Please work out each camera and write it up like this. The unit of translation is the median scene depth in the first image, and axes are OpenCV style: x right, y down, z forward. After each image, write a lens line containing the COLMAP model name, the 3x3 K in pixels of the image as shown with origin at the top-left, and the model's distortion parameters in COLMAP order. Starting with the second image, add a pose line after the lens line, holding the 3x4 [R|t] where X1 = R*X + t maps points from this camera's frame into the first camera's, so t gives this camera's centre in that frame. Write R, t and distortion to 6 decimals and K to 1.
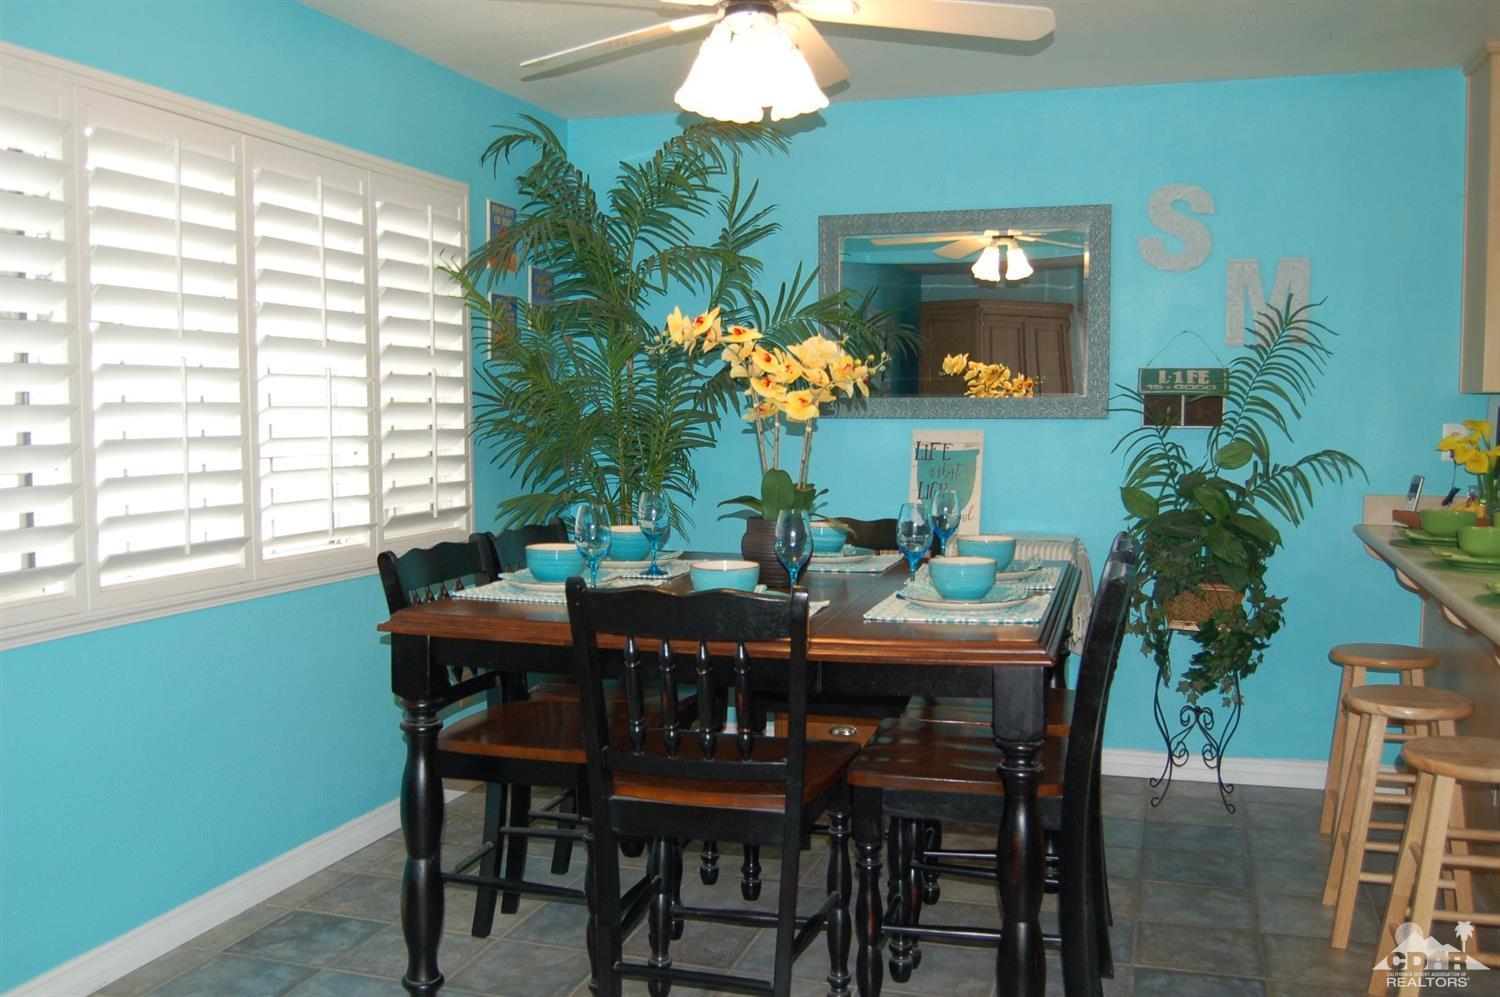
lens RADIAL K [[1376.2, 0, 741.0], [0, 1376.2, 505.6], [0, 0, 1]] dist [-0.058303, 0.010538]
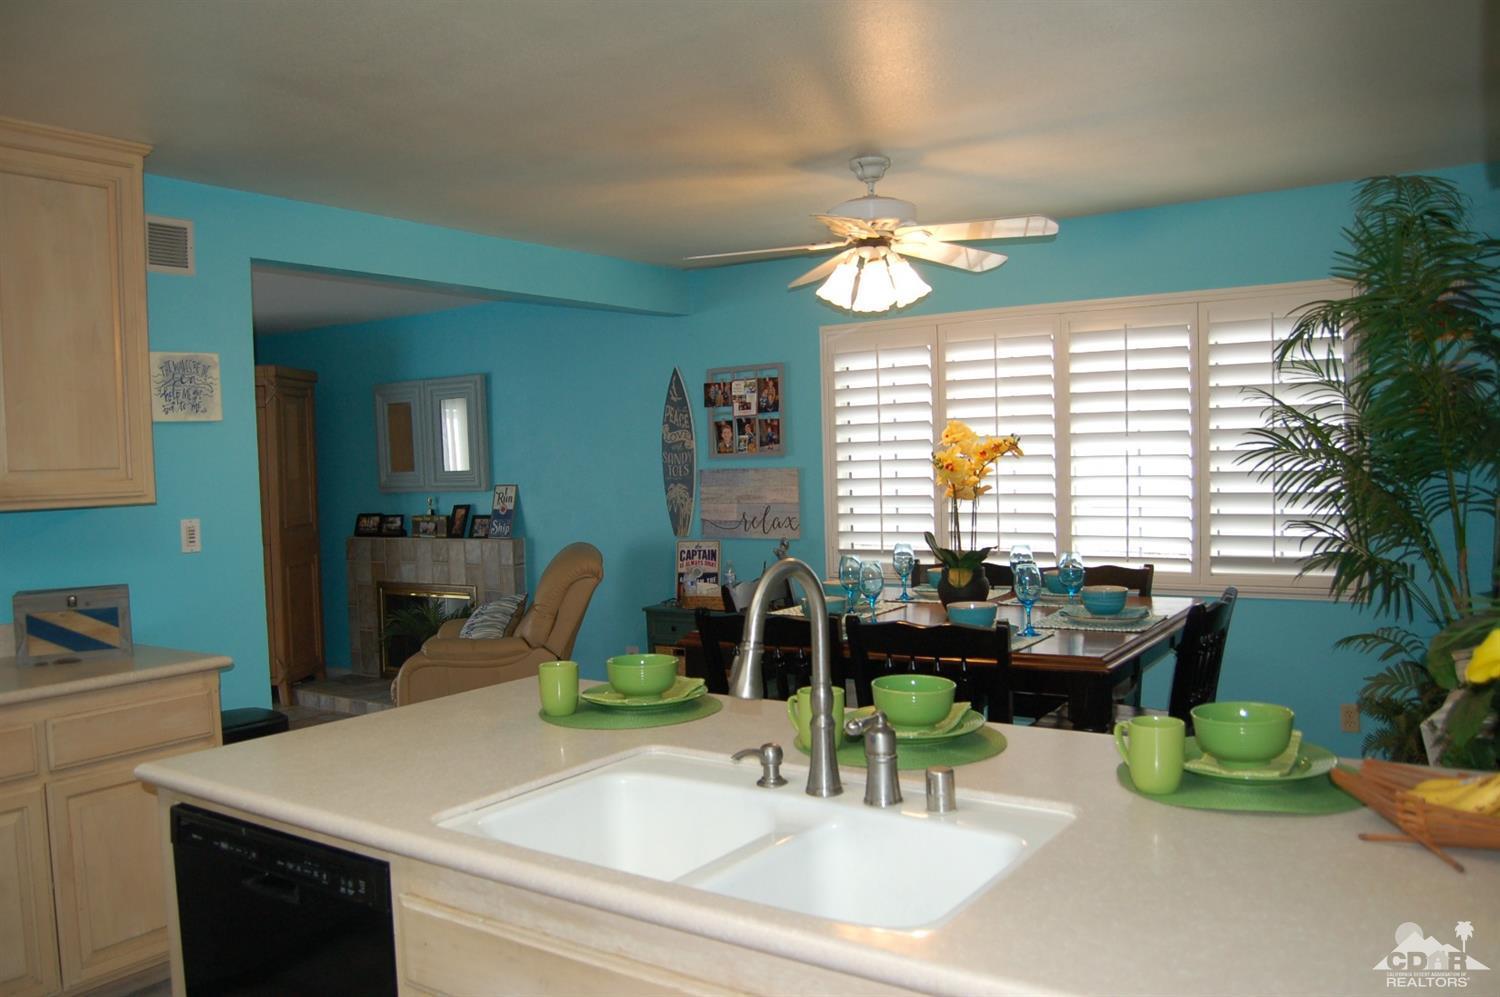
lens RADIAL K [[1175.7, 0, 735.7], [0, 1175.7, 523.7], [0, 0, 1]] dist [-0.101276, 0.044888]
pose [[-0.297561, 0.062244, -0.952672, 0.894273], [-0.039921, 0.996188, 0.077556, -0.086081], [0.953868, 0.061109, -0.293942, 0.818227]]
